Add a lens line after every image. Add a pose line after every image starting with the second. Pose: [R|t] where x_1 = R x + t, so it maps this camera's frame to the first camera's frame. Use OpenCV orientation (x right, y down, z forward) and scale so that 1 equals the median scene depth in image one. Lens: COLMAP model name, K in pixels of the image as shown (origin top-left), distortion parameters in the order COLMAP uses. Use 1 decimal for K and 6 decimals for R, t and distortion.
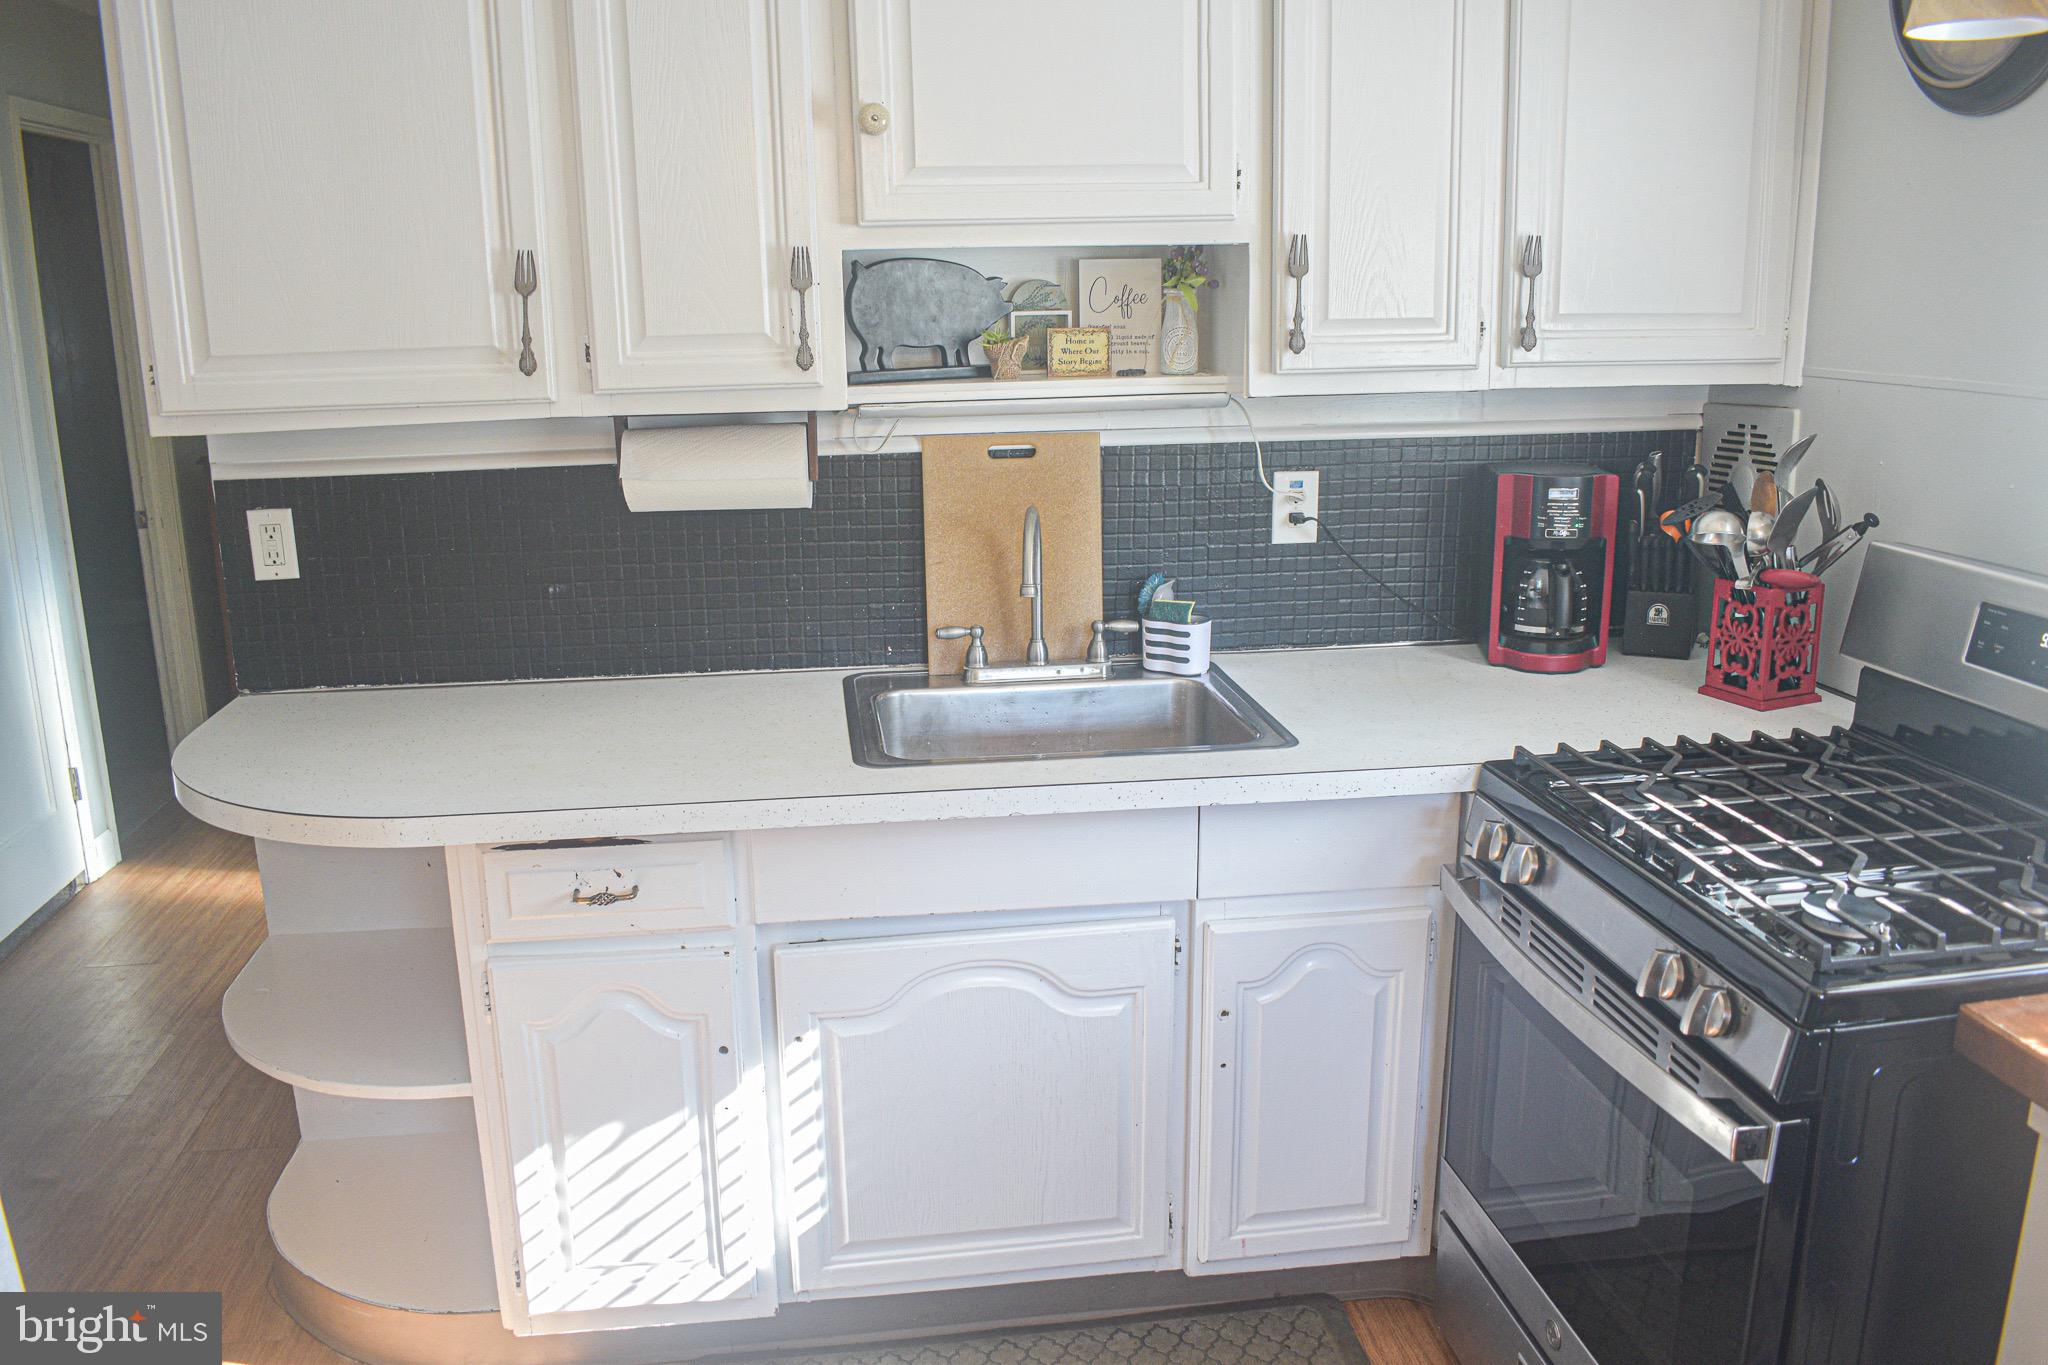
lens RADIAL K [[1597.2, 0, 1023.2], [0, 1597.2, 689.2], [0, 0, 1]] dist [-0.097021, 0.017714]
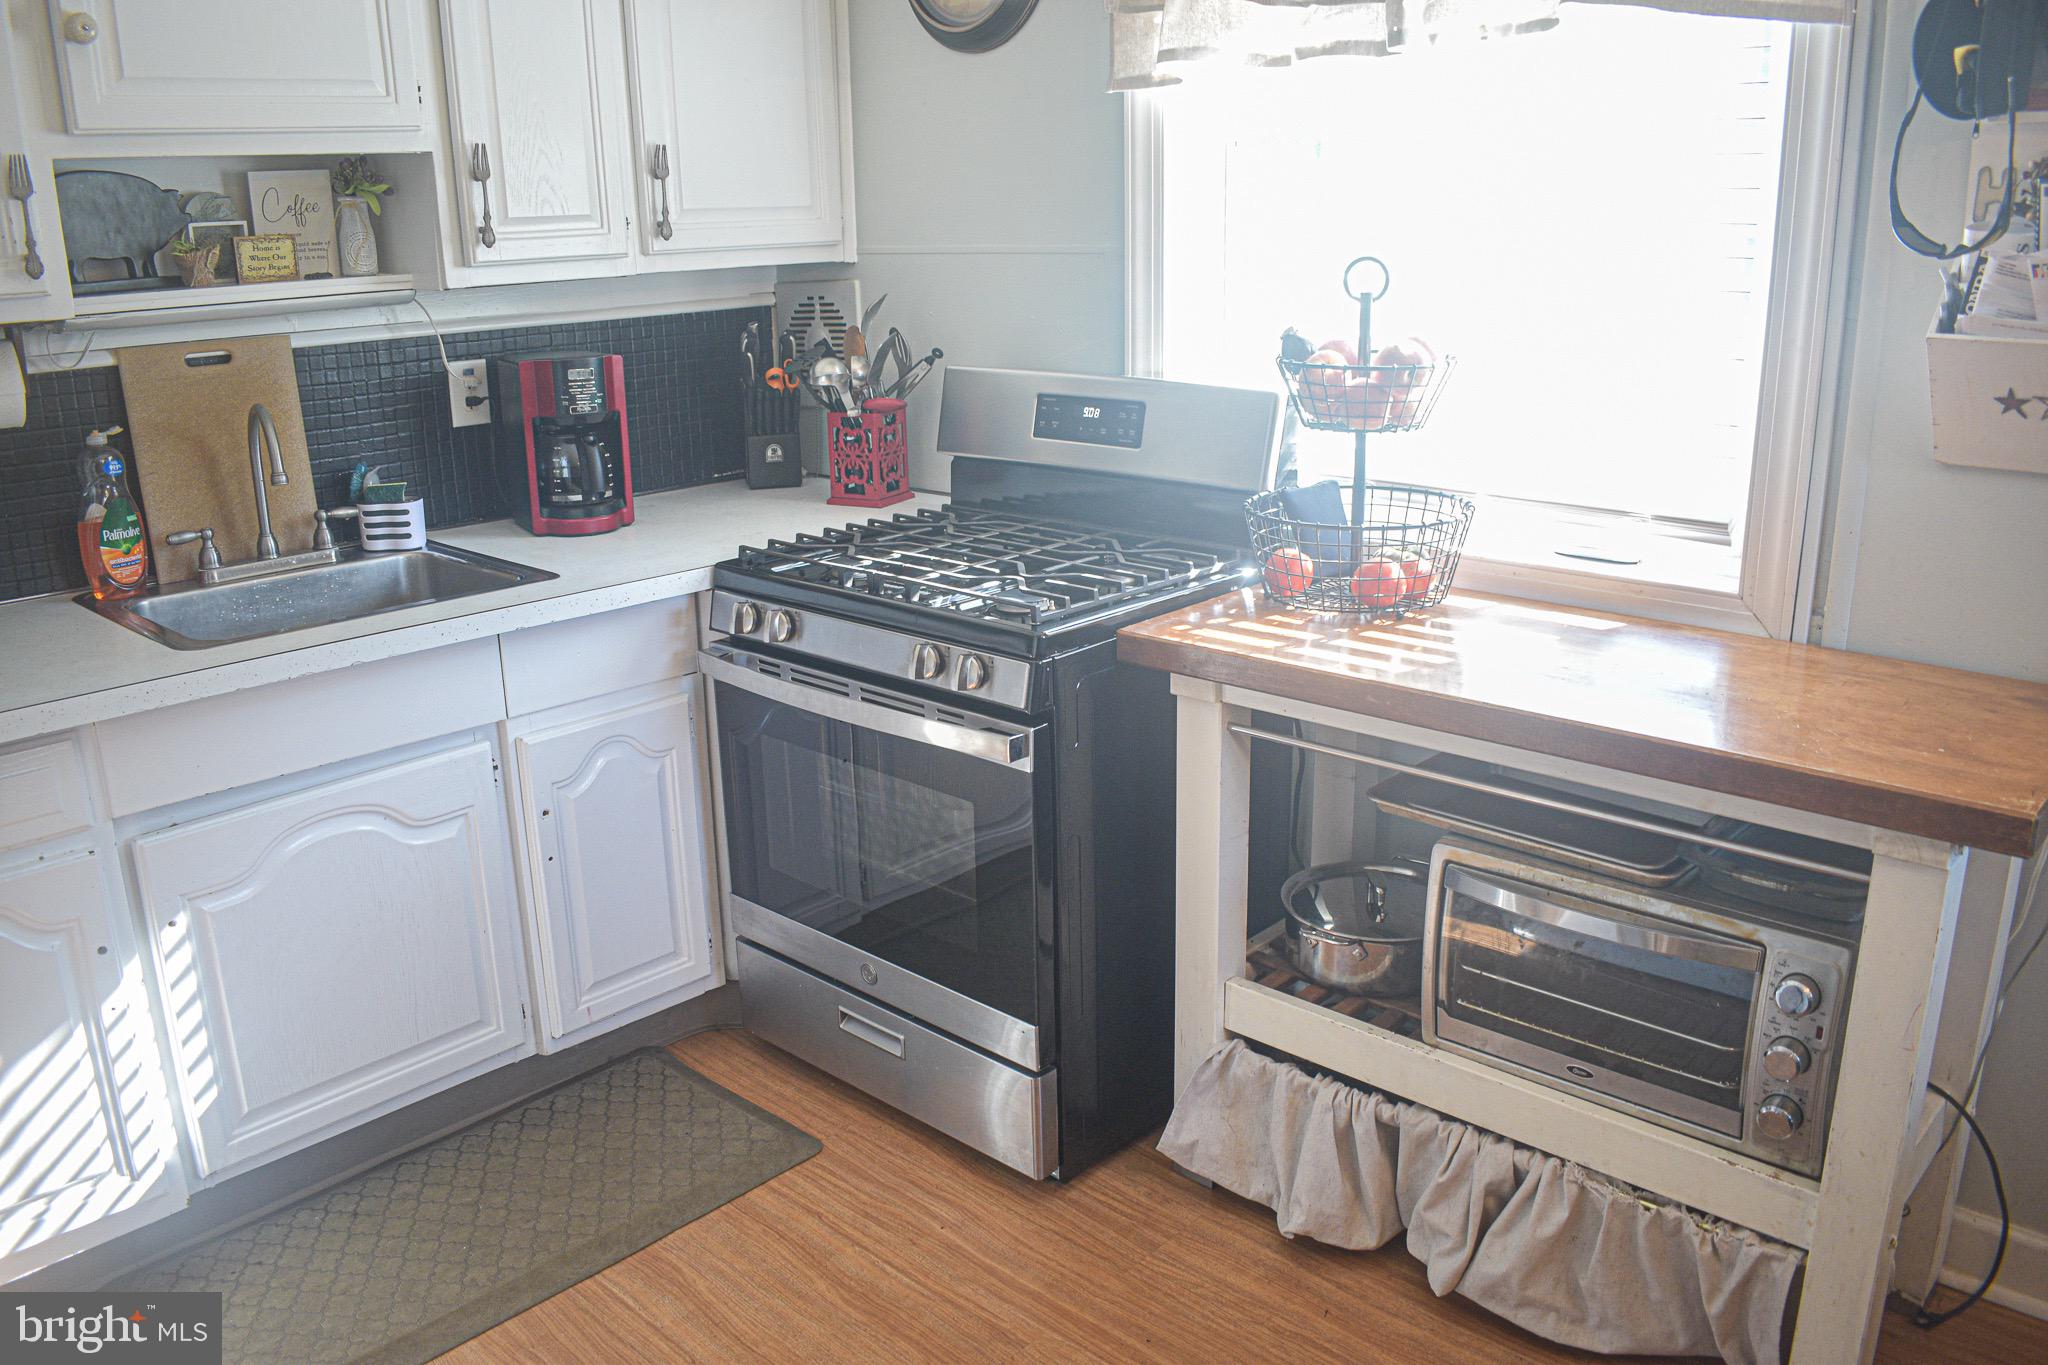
lens RADIAL K [[1597.2, 0, 1026.3], [0, 1597.2, 686.4], [0, 0, 1]] dist [-0.097021, 0.017714]
pose [[0.776816, -0.179874, 0.603492, -0.271386], [0.160934, 0.983220, 0.085899, 0.067334], [-0.608817, 0.030395, 0.792728, -0.131962]]
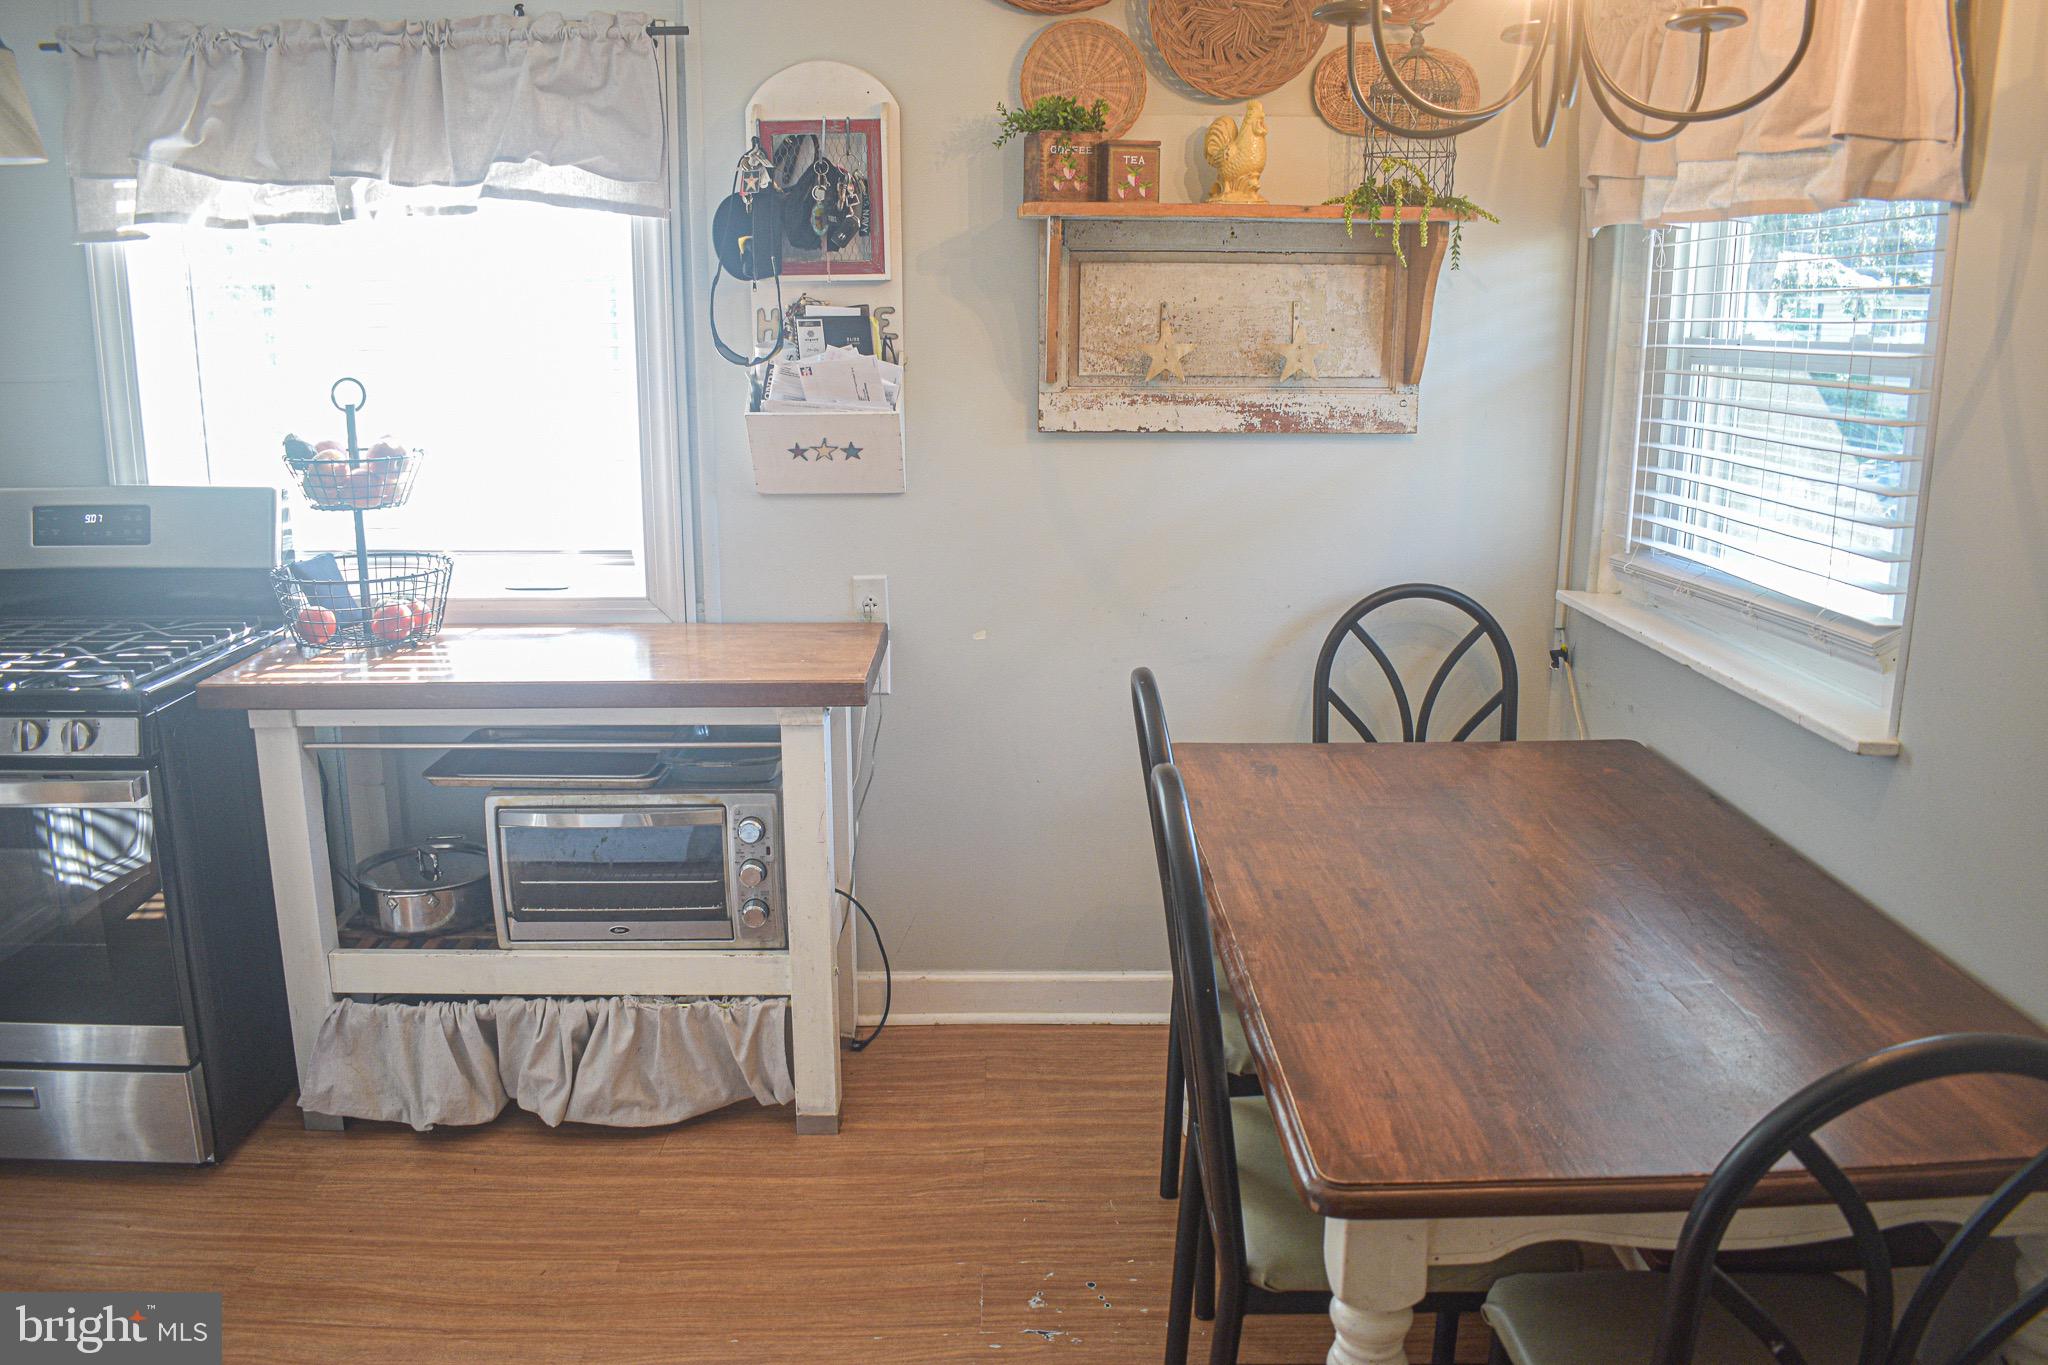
lens RADIAL K [[1597.2, 0, 1027.7], [0, 1597.2, 686.7], [0, 0, 1]] dist [-0.097021, 0.017714]
pose [[0.124226, -0.212836, 0.969159, -0.691533], [0.239079, 0.954369, 0.178943, 0.068514], [-0.963021, 0.209476, 0.169442, -0.190161]]
